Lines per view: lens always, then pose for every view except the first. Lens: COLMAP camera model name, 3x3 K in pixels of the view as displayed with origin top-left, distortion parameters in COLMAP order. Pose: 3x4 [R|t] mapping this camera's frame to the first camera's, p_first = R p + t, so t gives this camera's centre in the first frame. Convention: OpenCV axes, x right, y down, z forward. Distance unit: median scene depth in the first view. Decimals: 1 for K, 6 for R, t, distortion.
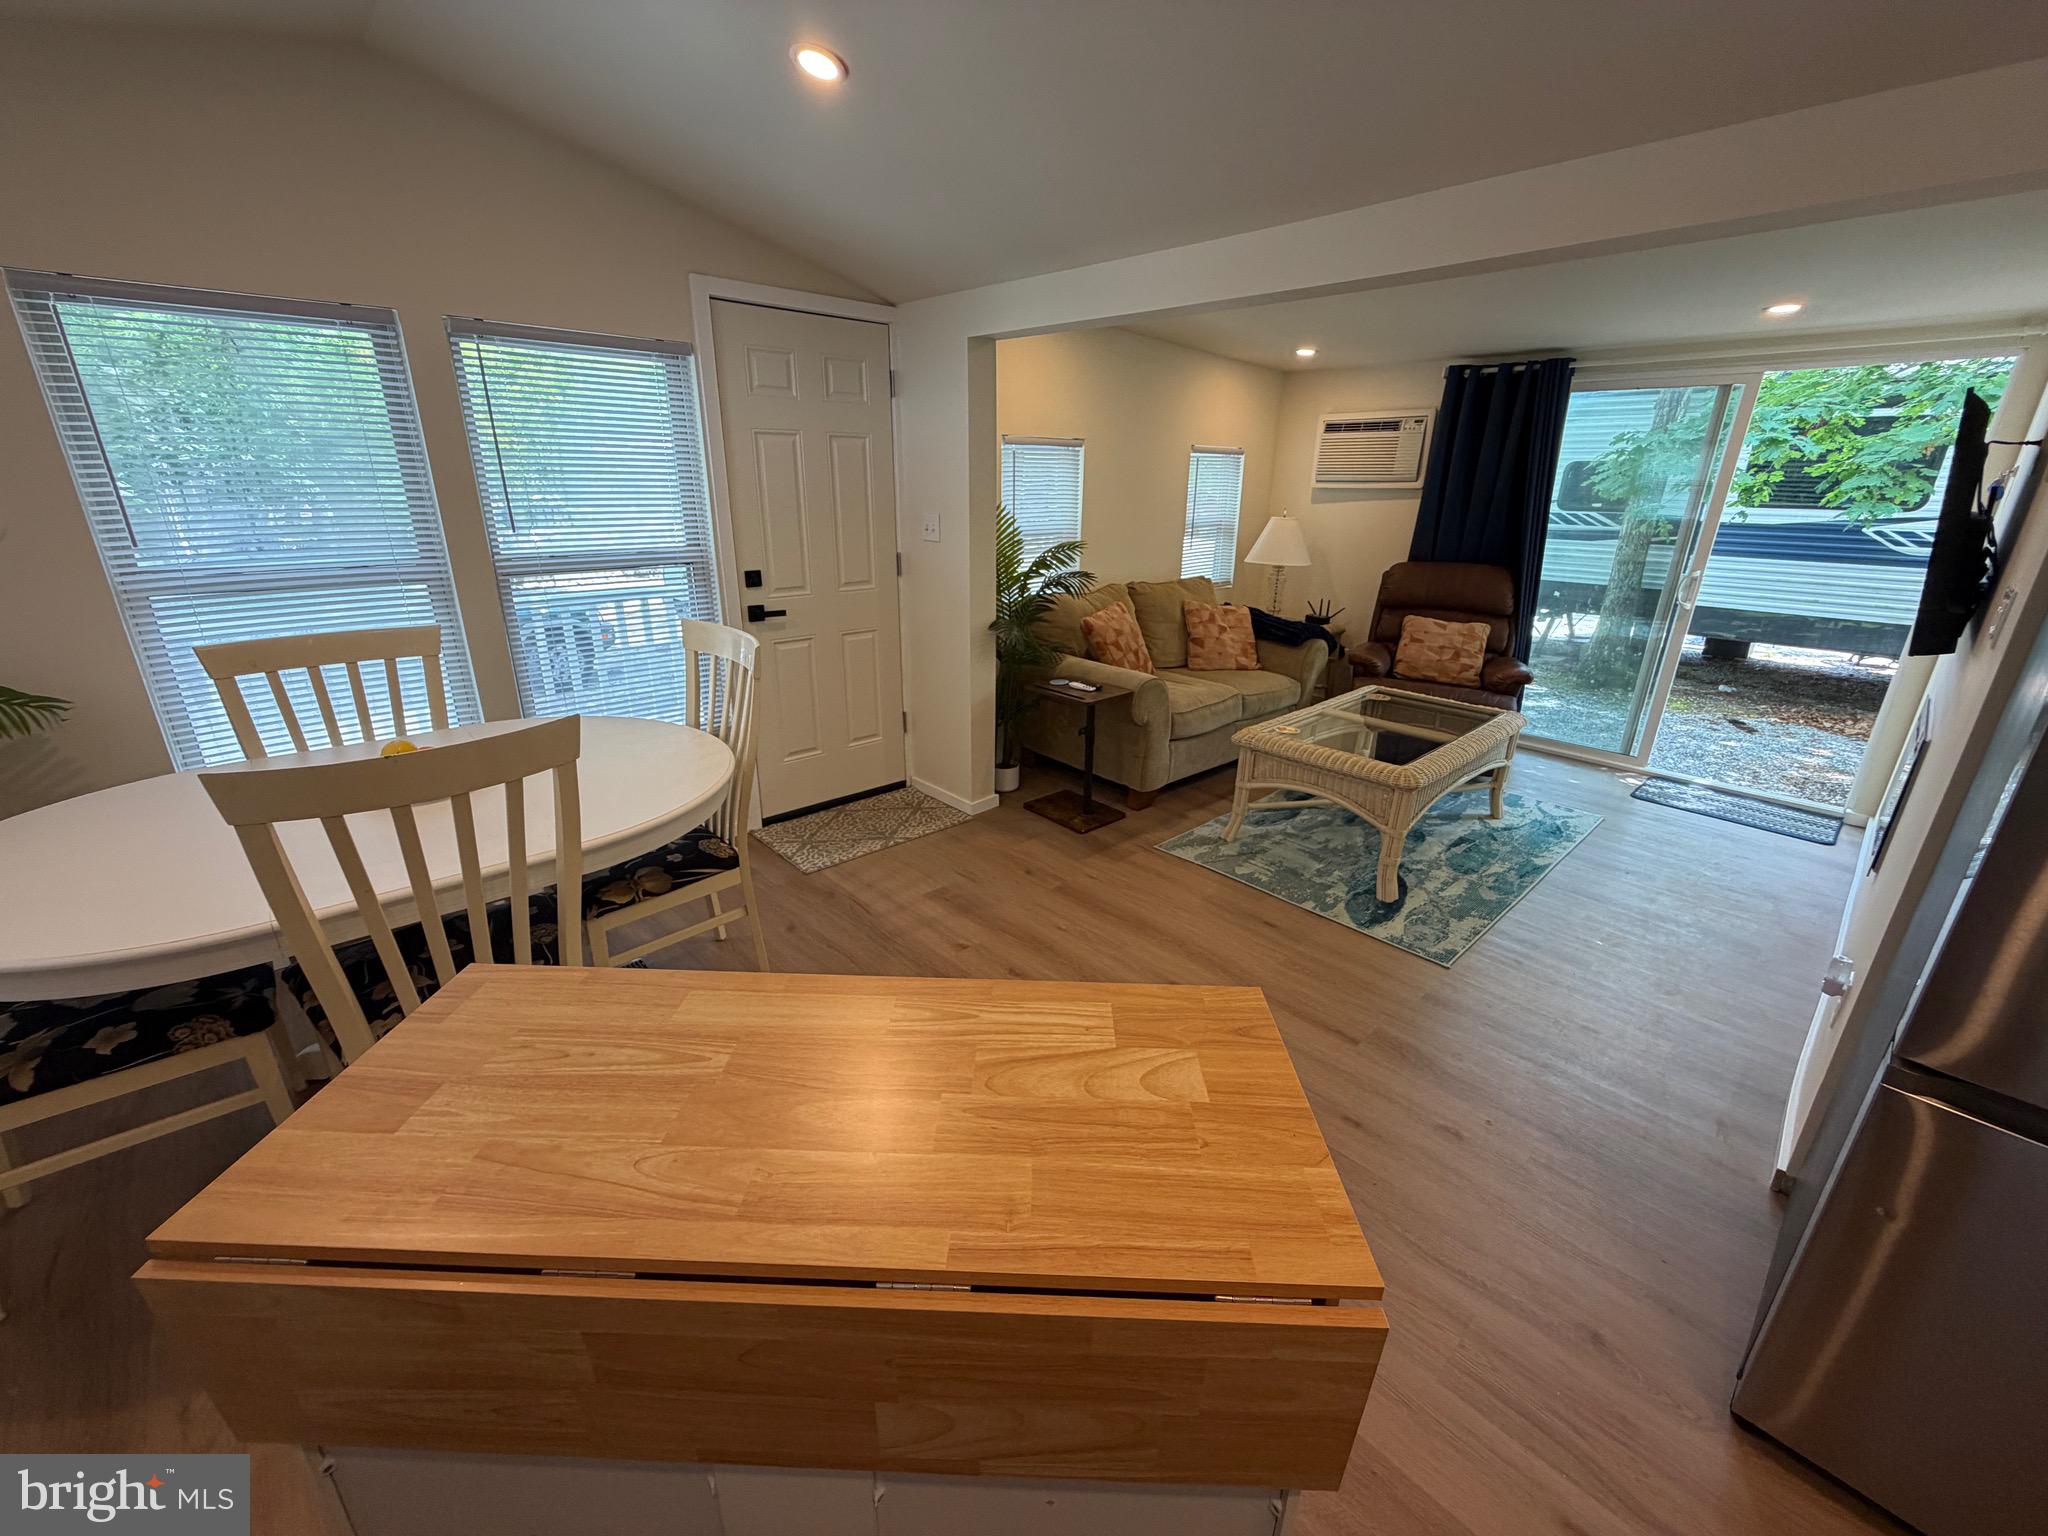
lens RADIAL K [[817.6, 0, 1020.5], [0, 817.6, 769.0], [0, 0, 1]] dist [0.001341, 0.000583]
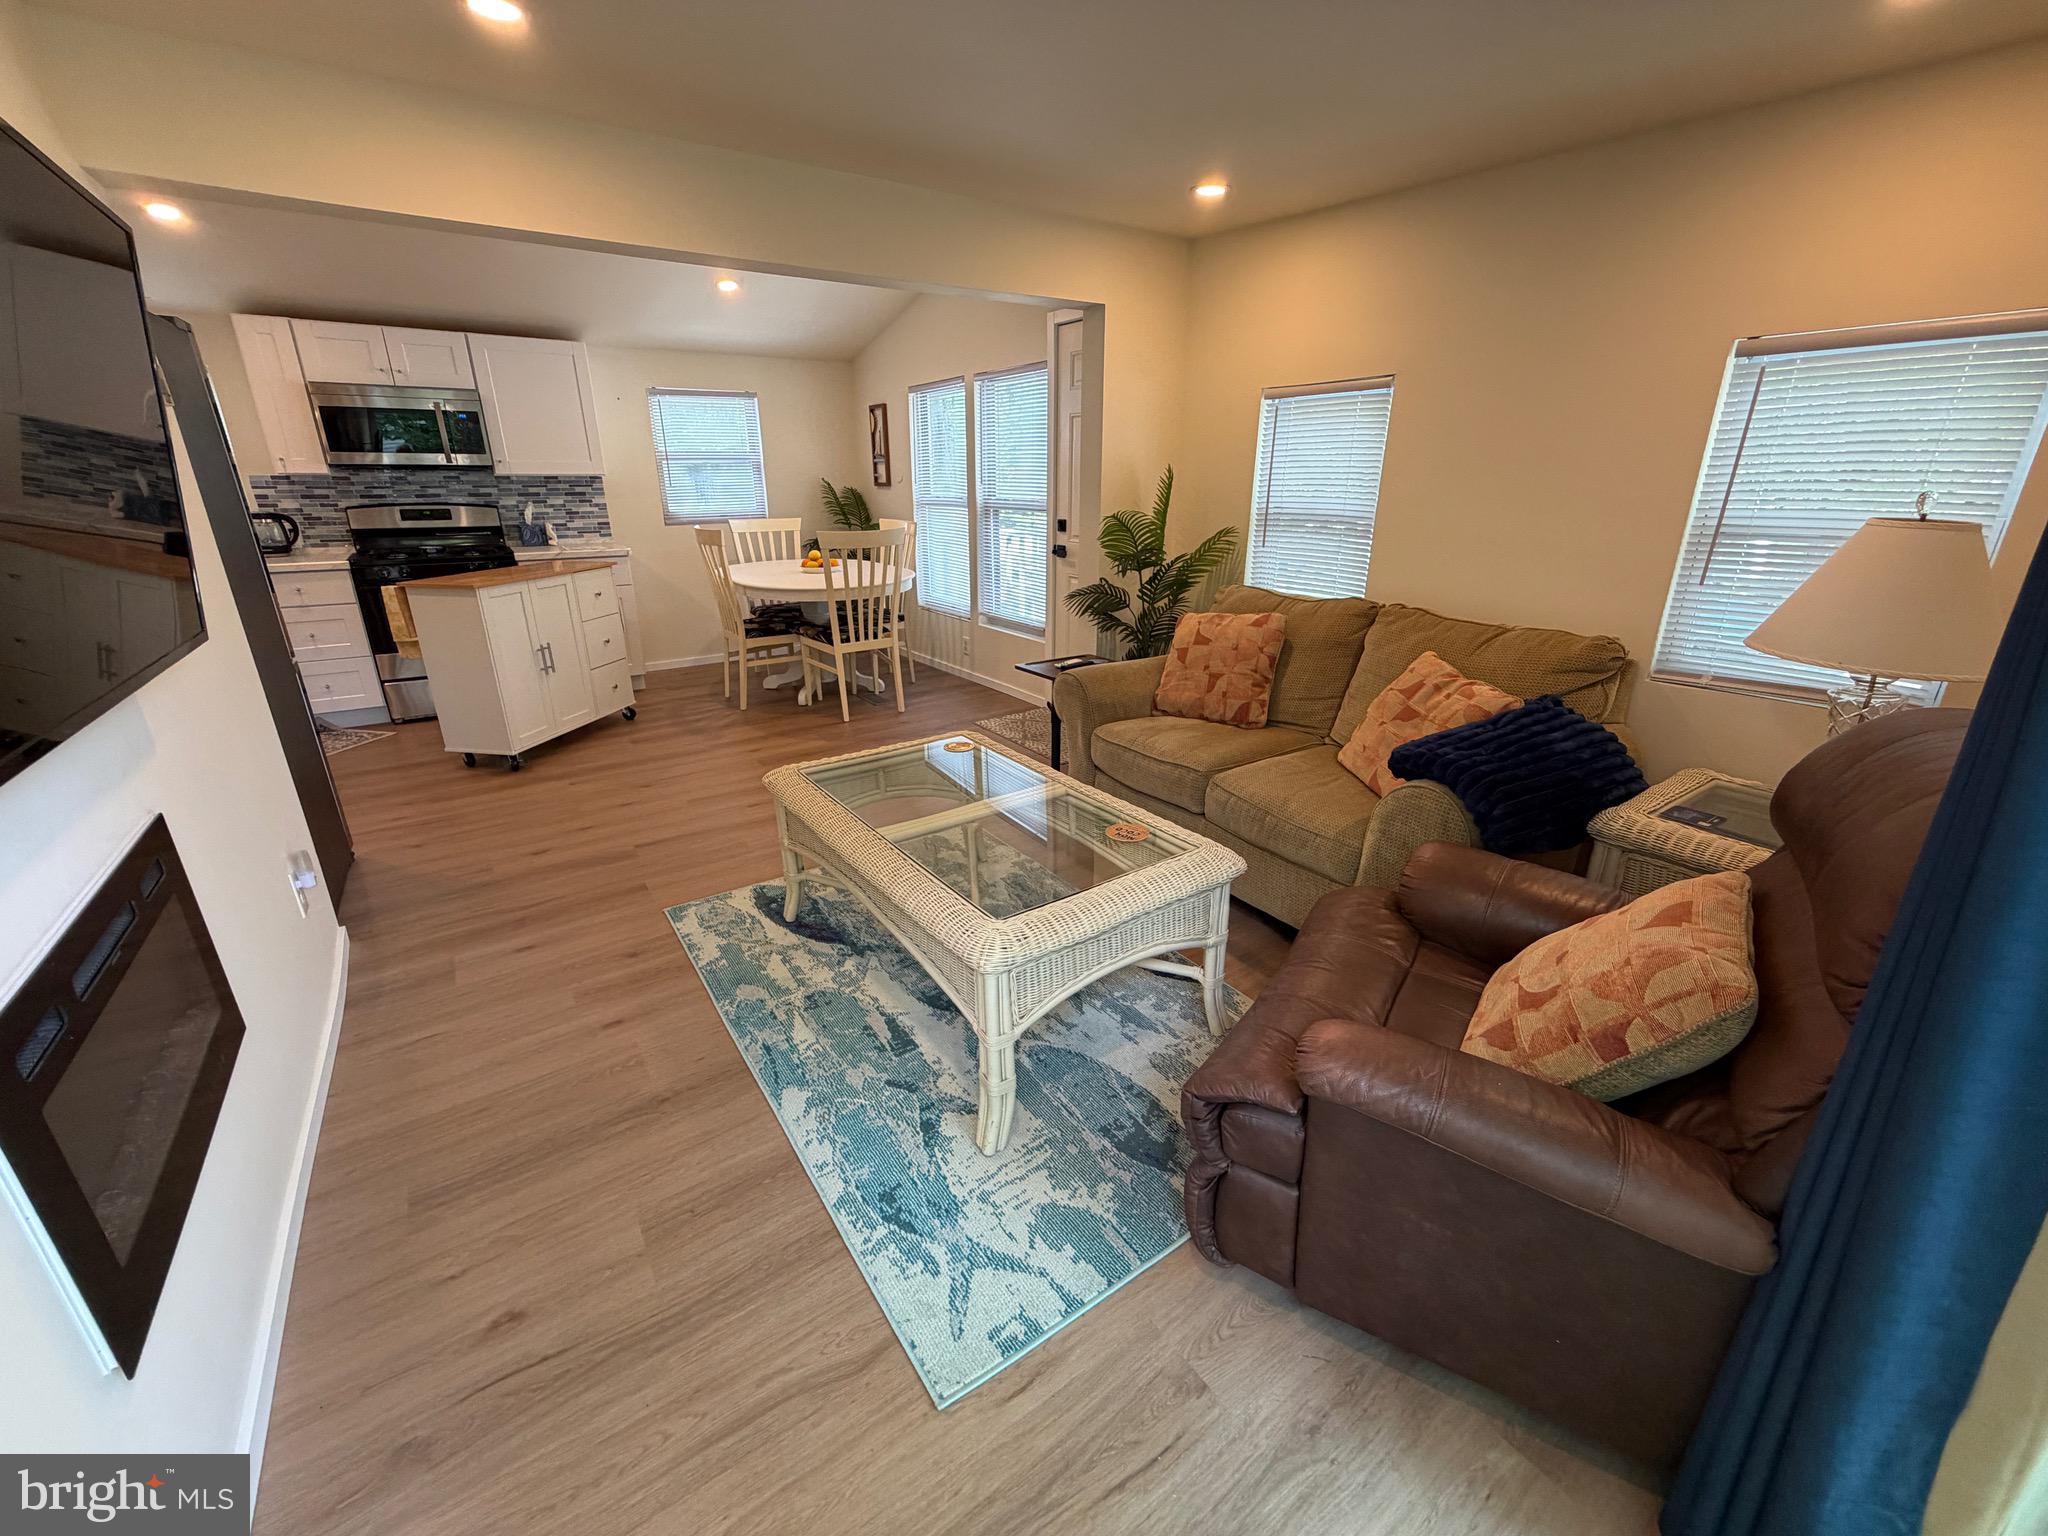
lens RADIAL K [[817.6, 0, 1020.5], [0, 817.6, 769.0], [0, 0, 1]] dist [0.001341, 0.000583]
pose [[-0.148999, 0.324110, -0.934212, 1.164423], [-0.334263, 0.872634, 0.356058, -0.362048], [0.930628, 0.365325, -0.021684, 1.182626]]
